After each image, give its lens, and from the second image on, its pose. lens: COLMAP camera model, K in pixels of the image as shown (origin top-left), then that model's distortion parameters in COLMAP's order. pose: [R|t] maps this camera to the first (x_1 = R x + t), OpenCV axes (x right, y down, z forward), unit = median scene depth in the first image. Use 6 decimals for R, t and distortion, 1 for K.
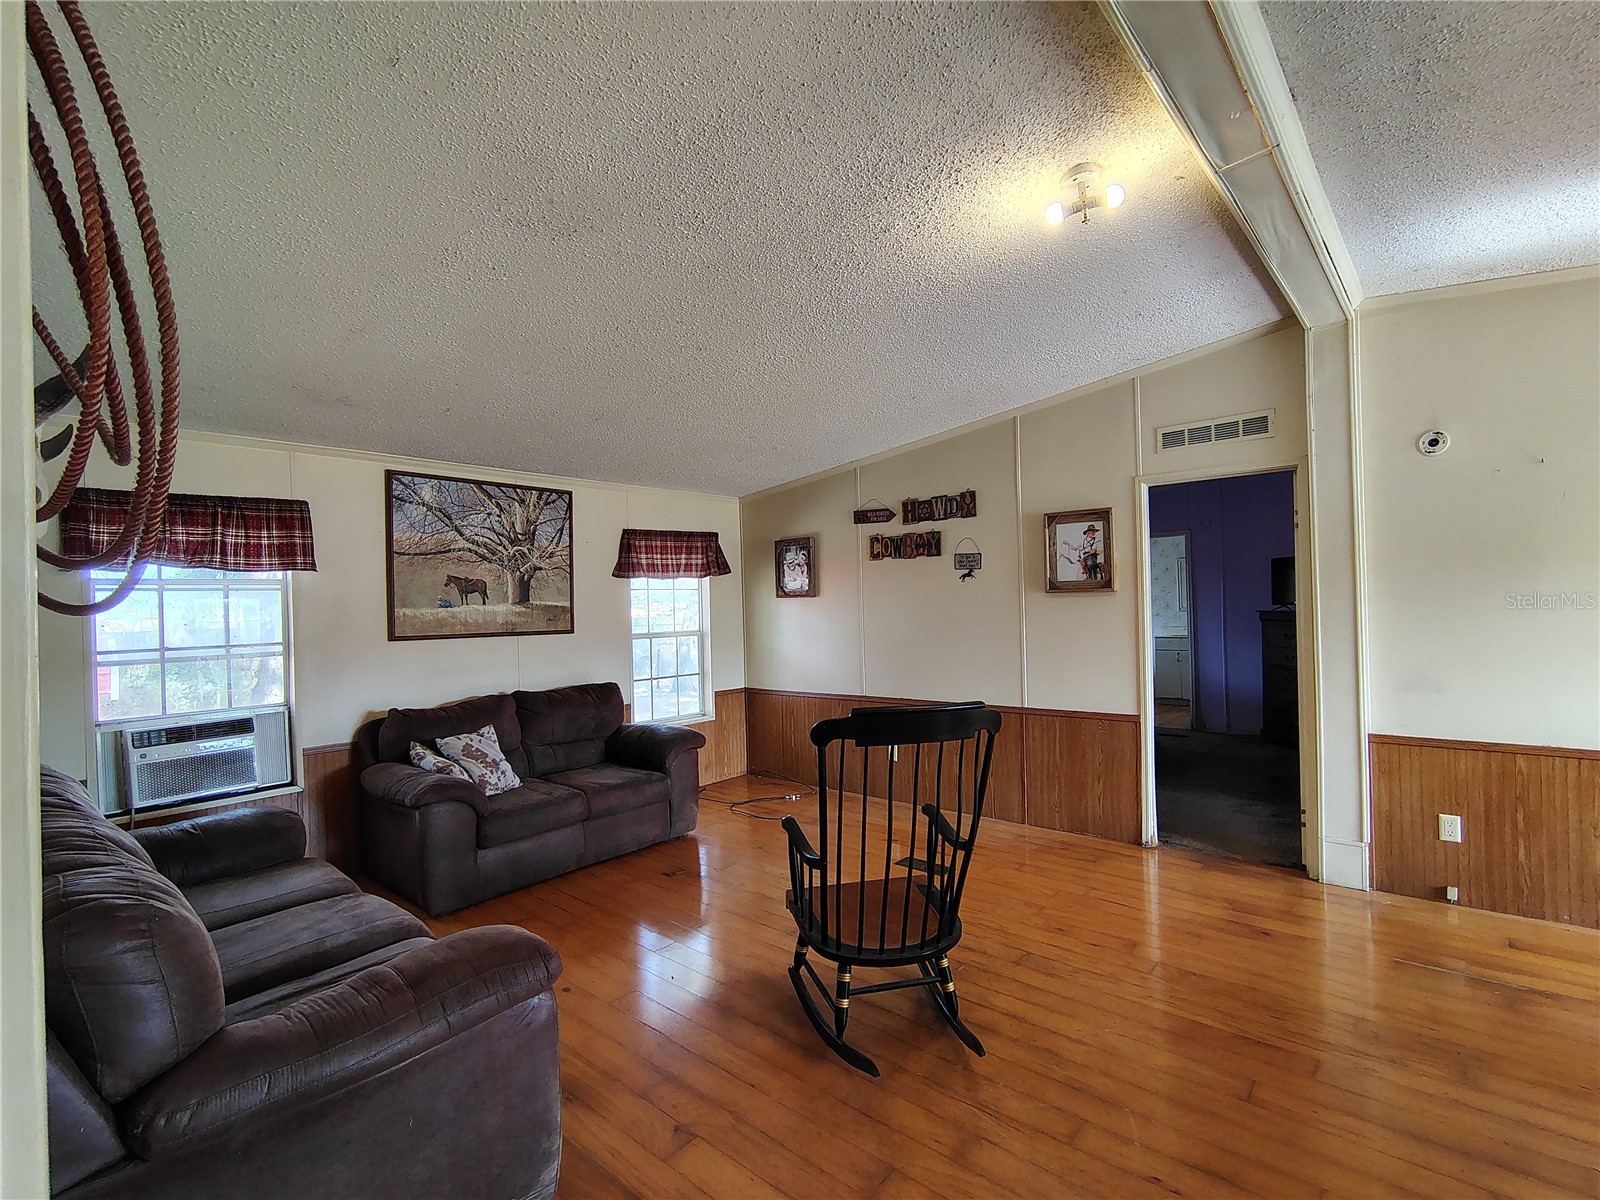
lens RADIAL K [[752.7, 0, 800.0], [0, 752.7, 600.0], [0, 0, 1]] dist [0.001544, -0.000247]
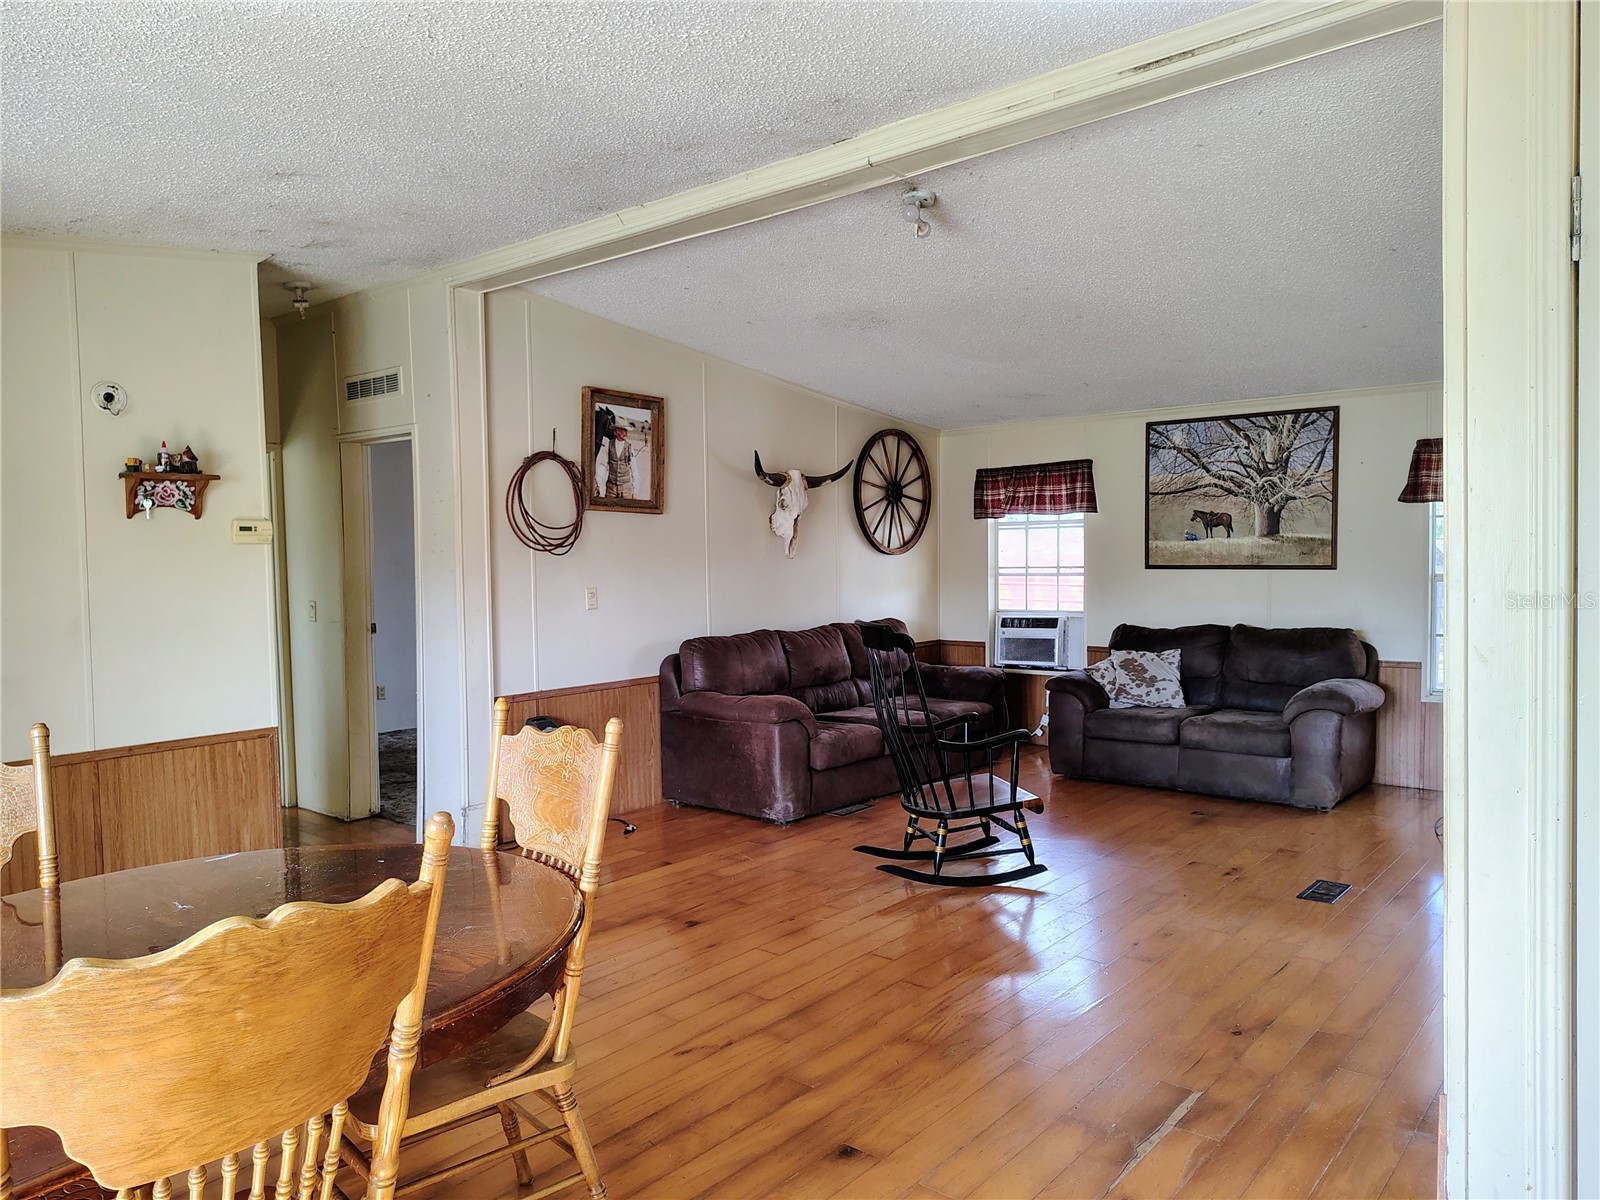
lens RADIAL K [[1116.0, 0, 800.0], [0, 1116.0, 600.0], [0, 0, 1]] dist [0.006095, 0.000019]
pose [[0.012449, 0.071898, -0.997334, 1.104821], [0.026792, 0.997030, 0.072210, -0.034590], [0.999564, -0.027619, 0.010486, 0.400103]]
